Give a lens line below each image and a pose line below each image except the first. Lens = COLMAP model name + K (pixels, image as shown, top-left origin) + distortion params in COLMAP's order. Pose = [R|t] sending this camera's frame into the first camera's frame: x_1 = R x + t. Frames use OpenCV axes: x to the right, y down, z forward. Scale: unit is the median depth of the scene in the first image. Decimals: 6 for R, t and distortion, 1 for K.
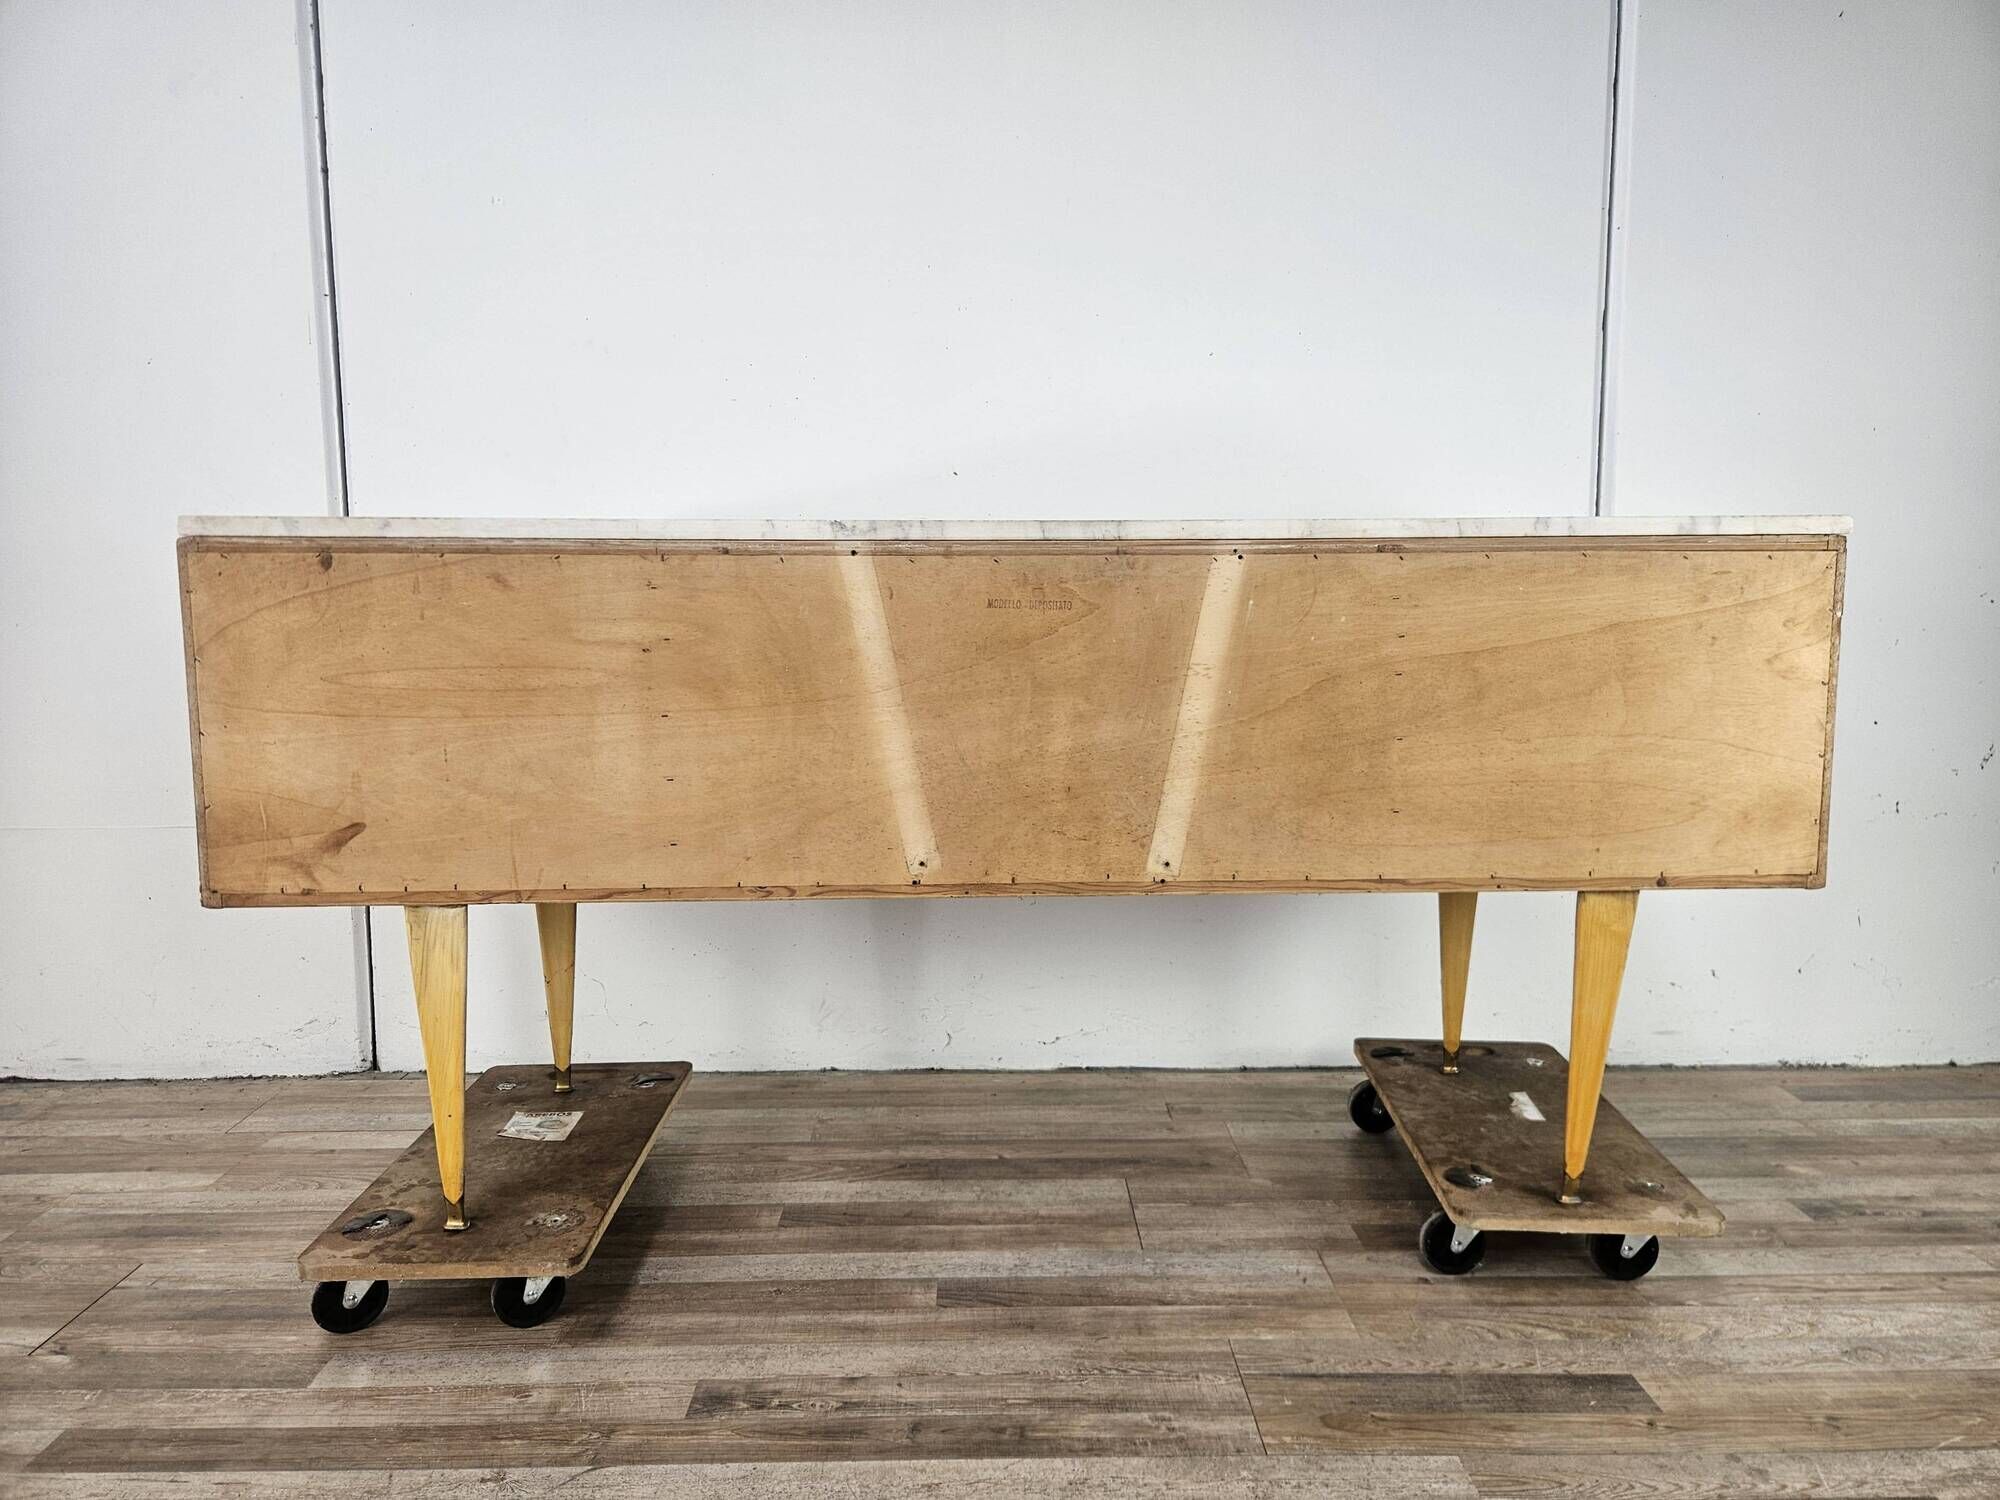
lens RADIAL K [[1363.6, 0, 1006.4], [0, 1363.6, 720.8], [0, 0, 1]] dist [0.056622, -0.057990]
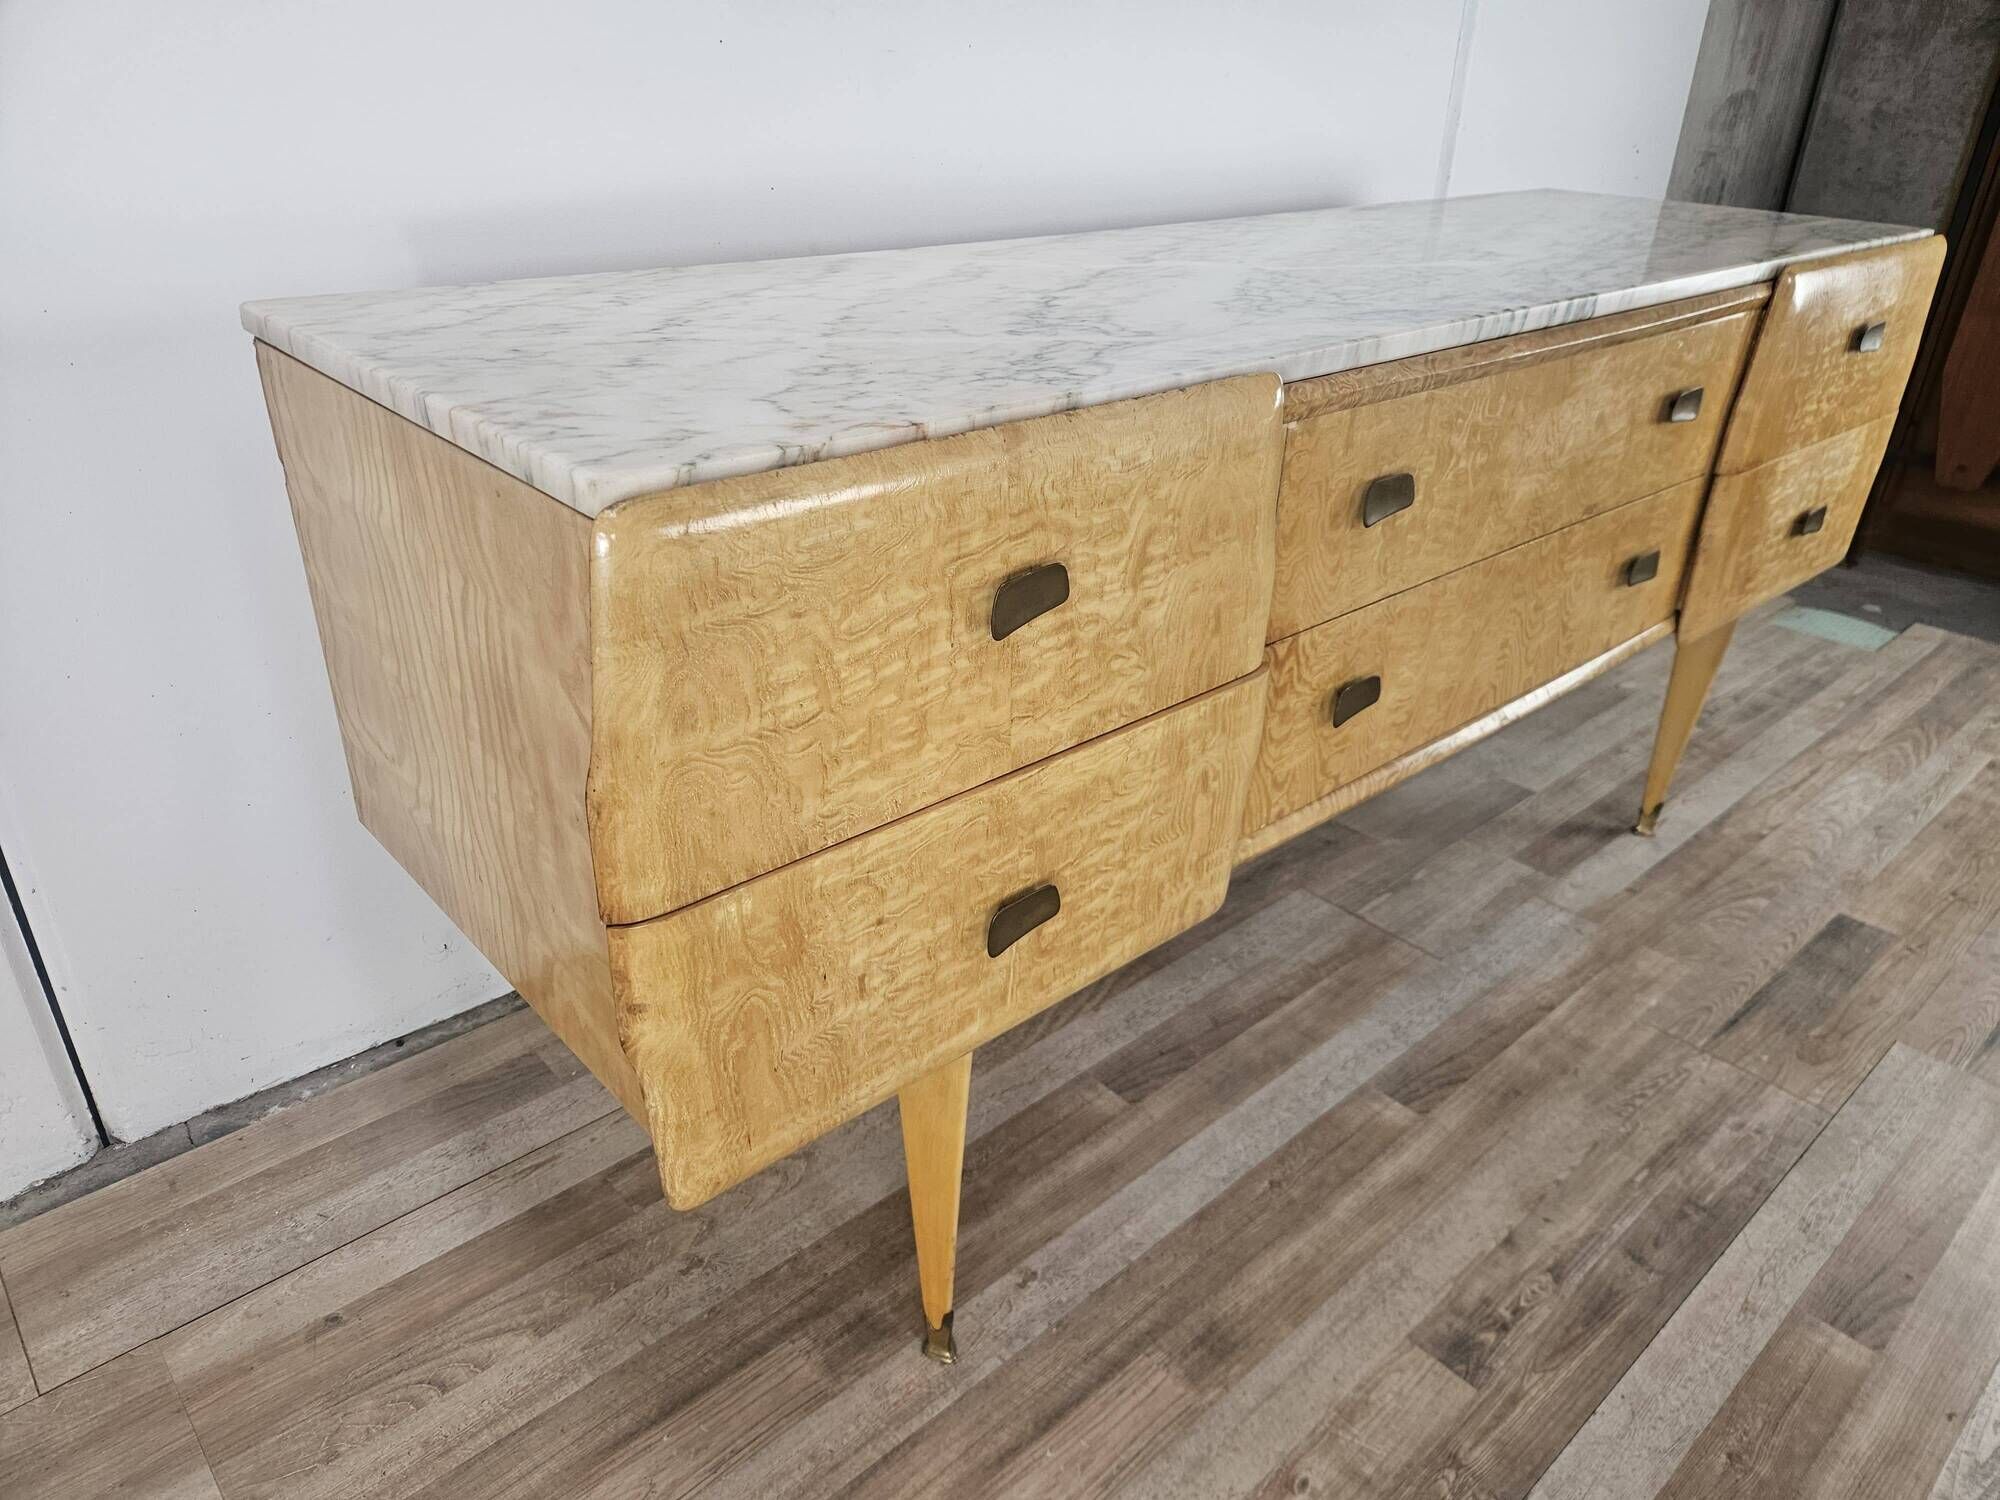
lens RADIAL K [[1363.6, 0, 1001.5], [0, 1363.6, 747.9], [0, 0, 1]] dist [0.056622, -0.057990]
pose [[0.748282, -0.284707, 0.599179, -0.729472], [0.035172, 0.918977, 0.392739, -0.148411], [-0.662448, -0.272805, 0.697668, 0.645018]]
